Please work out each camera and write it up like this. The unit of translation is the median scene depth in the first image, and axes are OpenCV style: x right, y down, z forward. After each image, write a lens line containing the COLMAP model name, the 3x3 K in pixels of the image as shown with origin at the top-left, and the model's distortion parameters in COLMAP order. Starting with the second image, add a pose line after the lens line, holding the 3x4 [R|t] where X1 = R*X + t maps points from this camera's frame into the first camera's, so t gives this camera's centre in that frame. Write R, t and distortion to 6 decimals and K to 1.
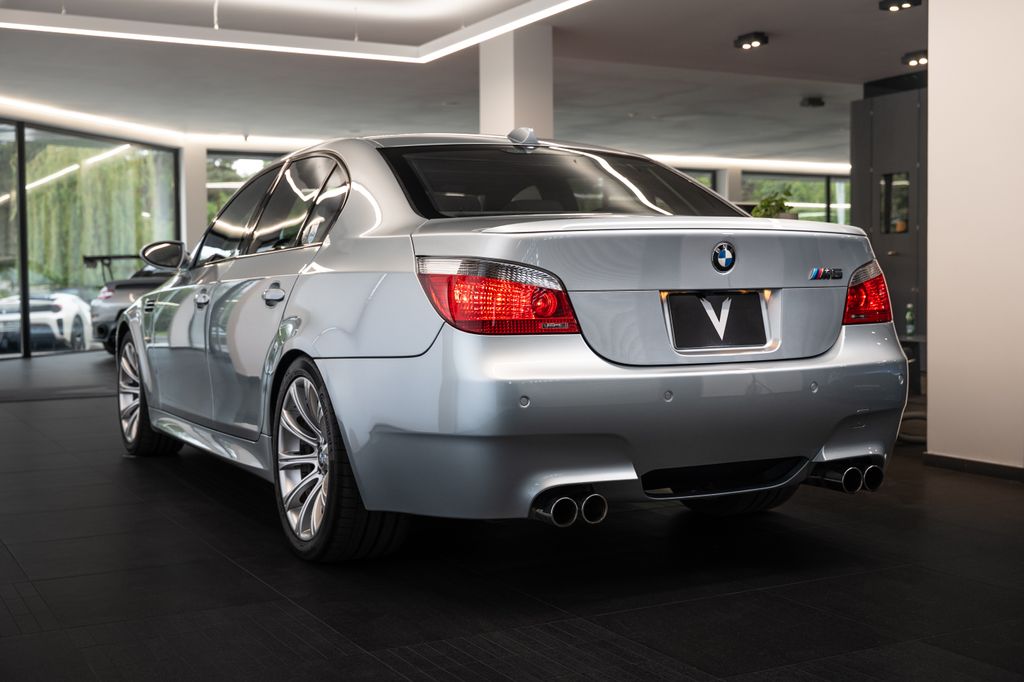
lens RADIAL K [[1287.5, 0, 511.7], [0, 1287.5, 340.3], [0, 0, 1]] dist [-0.127155, 0.000000]
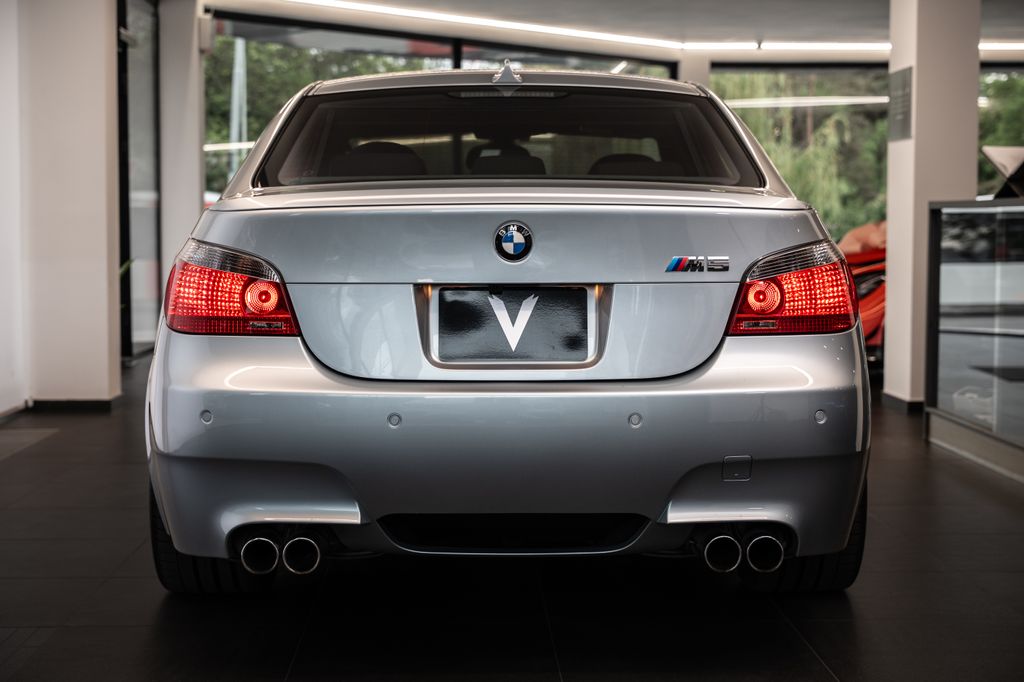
lens RADIAL K [[1614.8, 0, 512.1], [0, 1614.8, 340.0], [0, 0, 1]] dist [-0.068874, 0.000000]
pose [[0.896564, 0.042281, -0.440891, 0.584578], [-0.028640, 0.998884, 0.037553, -0.042412], [0.441987, -0.021041, 0.896775, 0.146983]]
